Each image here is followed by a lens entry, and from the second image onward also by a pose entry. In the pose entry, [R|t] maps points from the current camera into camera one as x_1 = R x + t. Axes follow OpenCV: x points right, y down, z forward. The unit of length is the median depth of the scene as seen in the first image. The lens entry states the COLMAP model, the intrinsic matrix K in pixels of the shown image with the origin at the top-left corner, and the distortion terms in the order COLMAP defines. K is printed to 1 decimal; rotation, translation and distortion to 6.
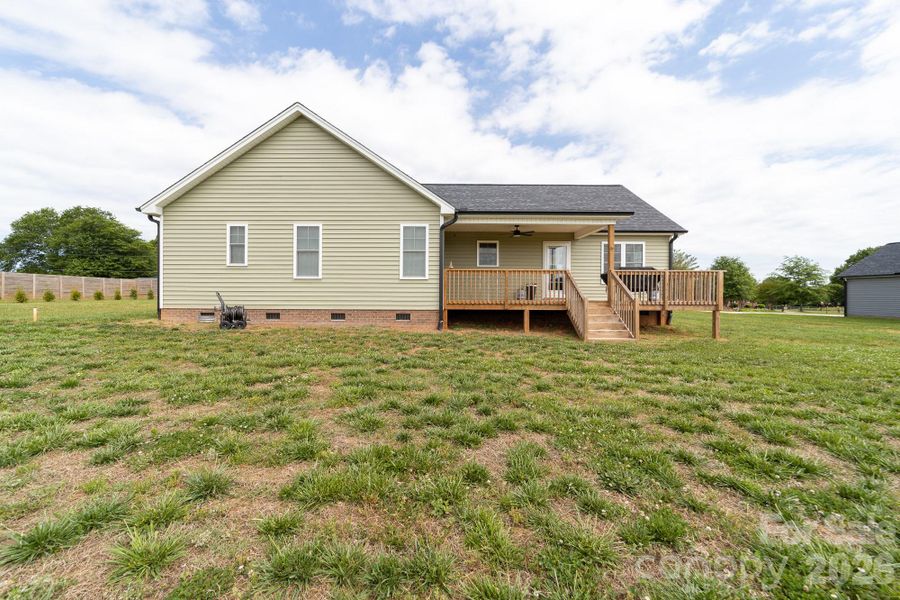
lens RADIAL K [[354.6, 0, 452.1], [0, 354.6, 298.4], [0, 0, 1]] dist [-0.007431, 0.000359]
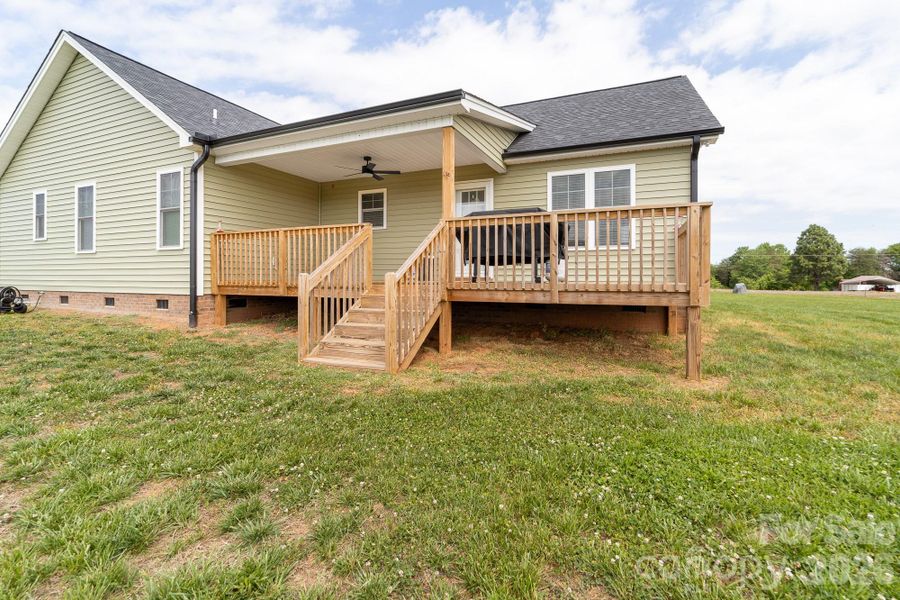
lens RADIAL K [[410.6, 0, 447.8], [0, 410.6, 295.4], [0, 0, 1]] dist [-0.031138, 0.013882]
pose [[0.917555, 0.015762, -0.397297, 0.391120], [-0.004899, 0.999586, 0.028343, 0.005085], [0.397579, -0.024060, 0.917252, 0.275051]]
